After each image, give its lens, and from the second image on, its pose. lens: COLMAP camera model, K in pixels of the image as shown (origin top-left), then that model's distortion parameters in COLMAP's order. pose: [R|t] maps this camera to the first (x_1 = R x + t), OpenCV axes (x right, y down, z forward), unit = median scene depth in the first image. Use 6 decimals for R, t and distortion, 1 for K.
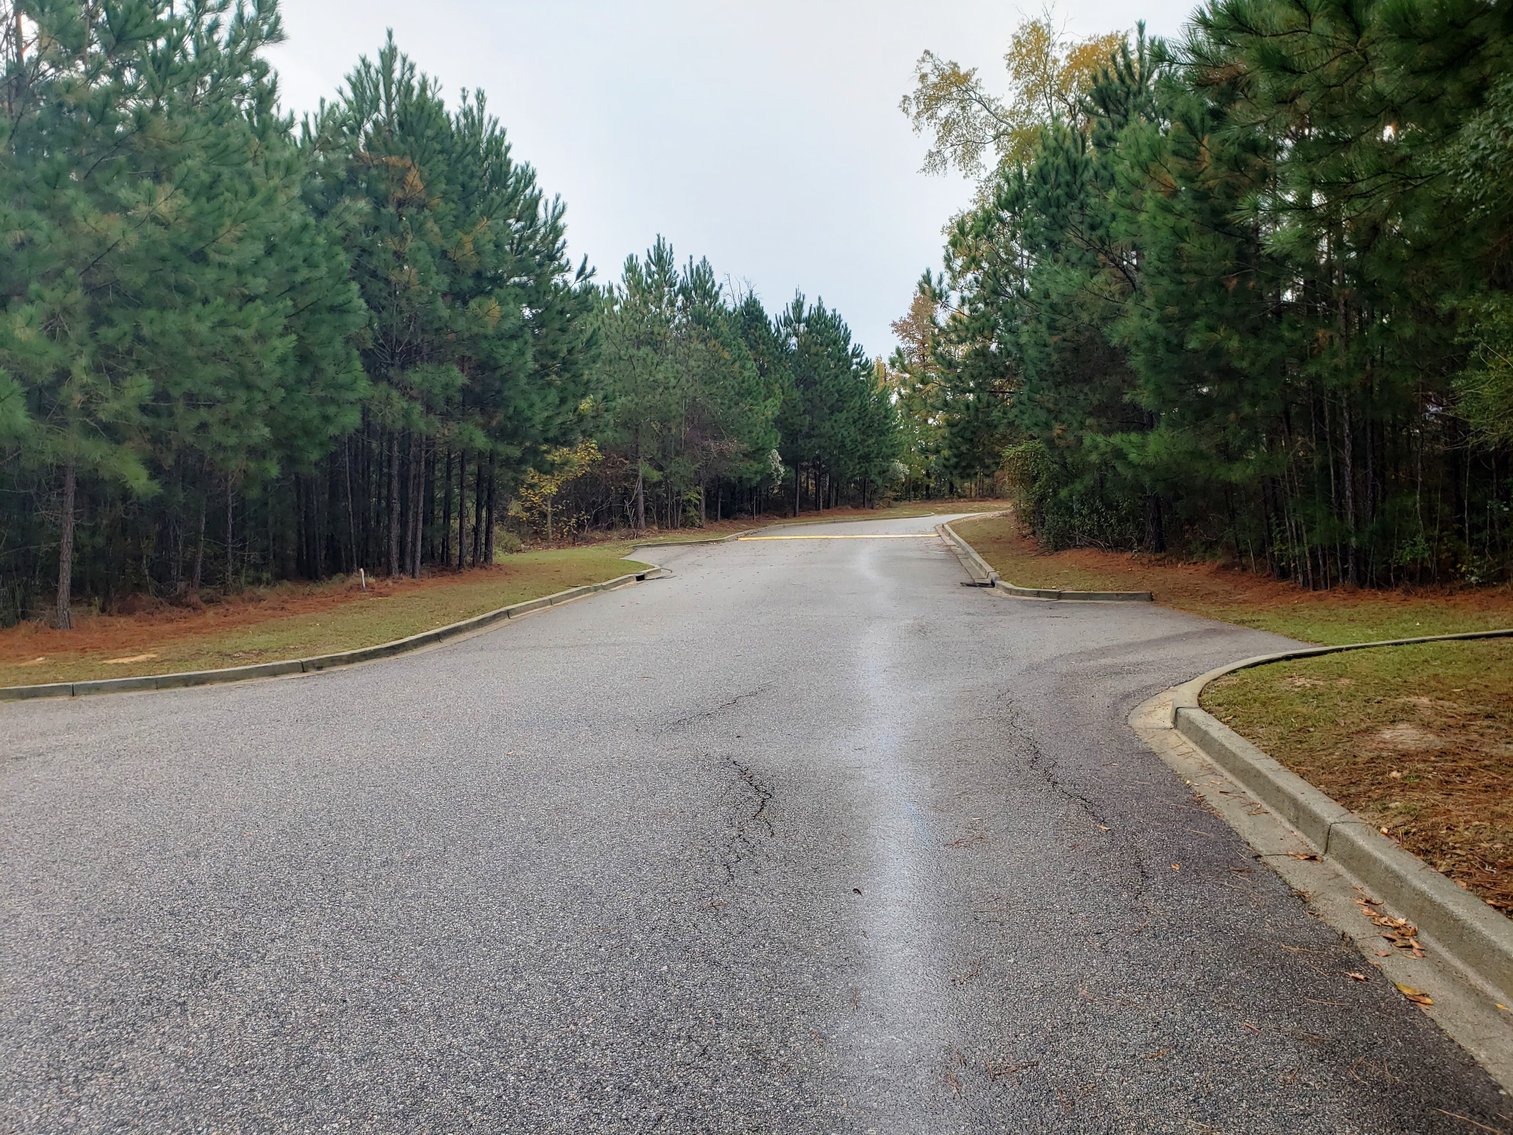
lens RADIAL K [[1140.0, 0, 727.0], [0, 1140.0, 576.9], [0, 0, 1]] dist [0.006322, 0.033415]
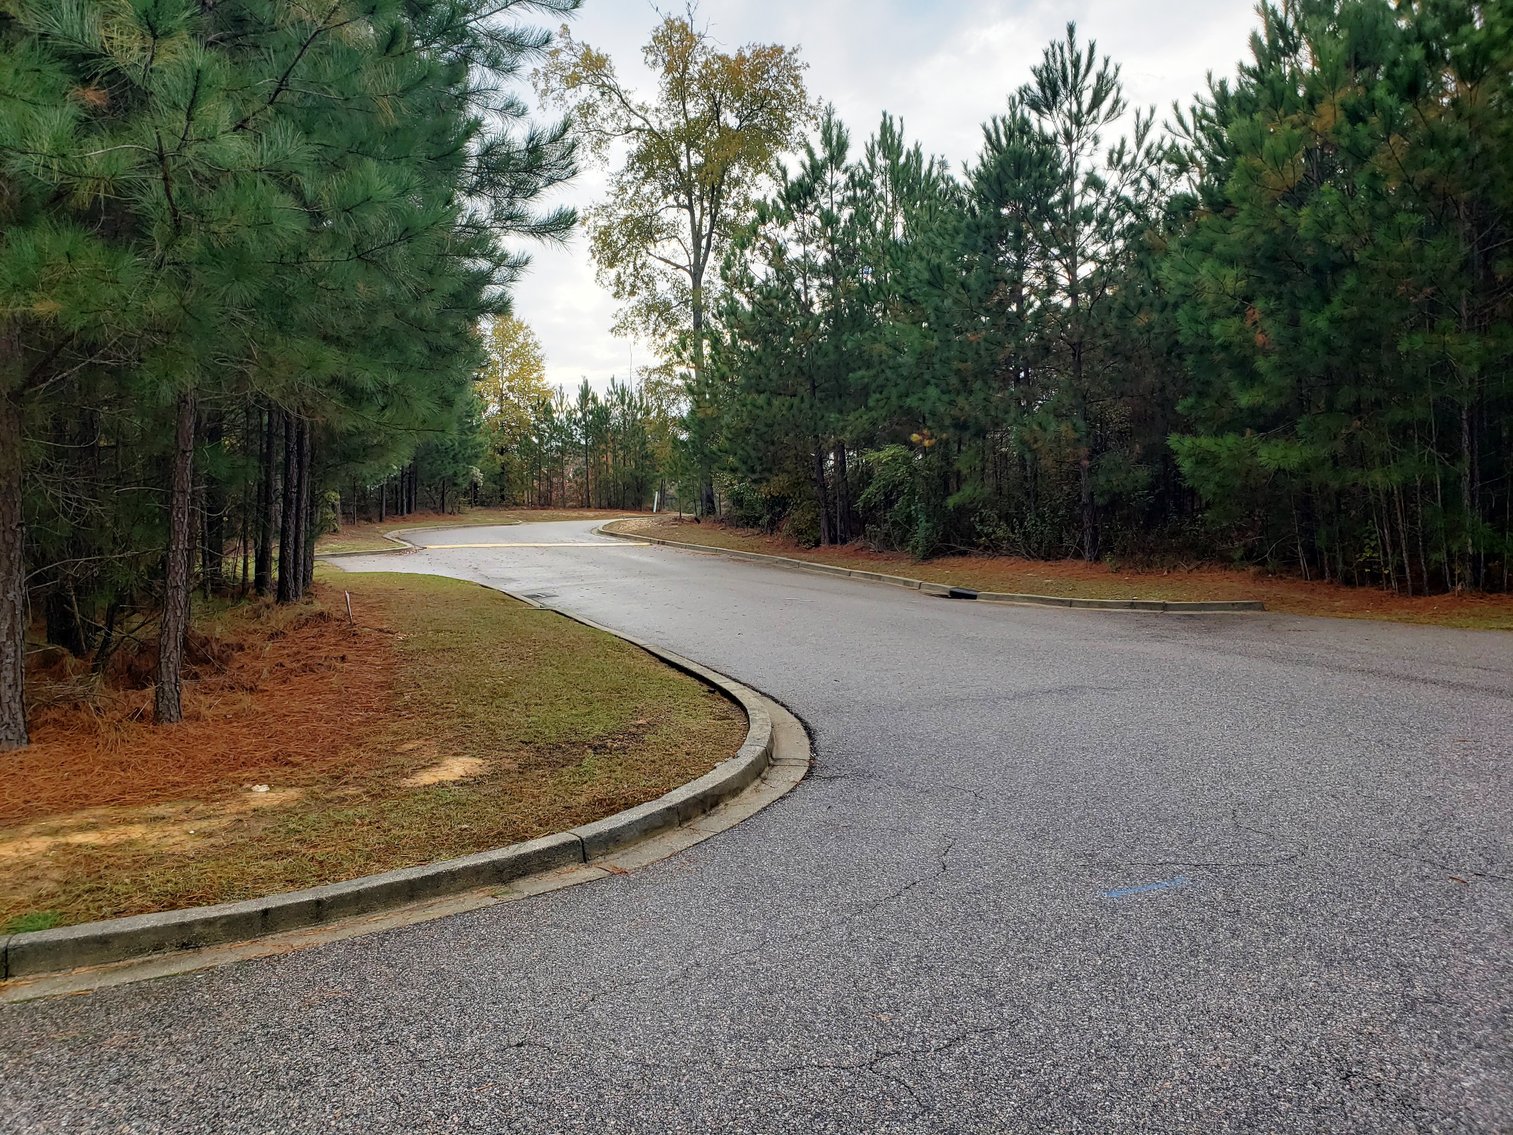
lens RADIAL K [[1140.0, 0, 727.0], [0, 1140.0, 576.9], [0, 0, 1]] dist [0.006322, 0.033415]
pose [[0.883825, -0.012424, 0.467653, -0.446298], [0.015565, 0.999875, -0.002852, -0.010375], [-0.467559, 0.009799, 0.883907, 0.335121]]
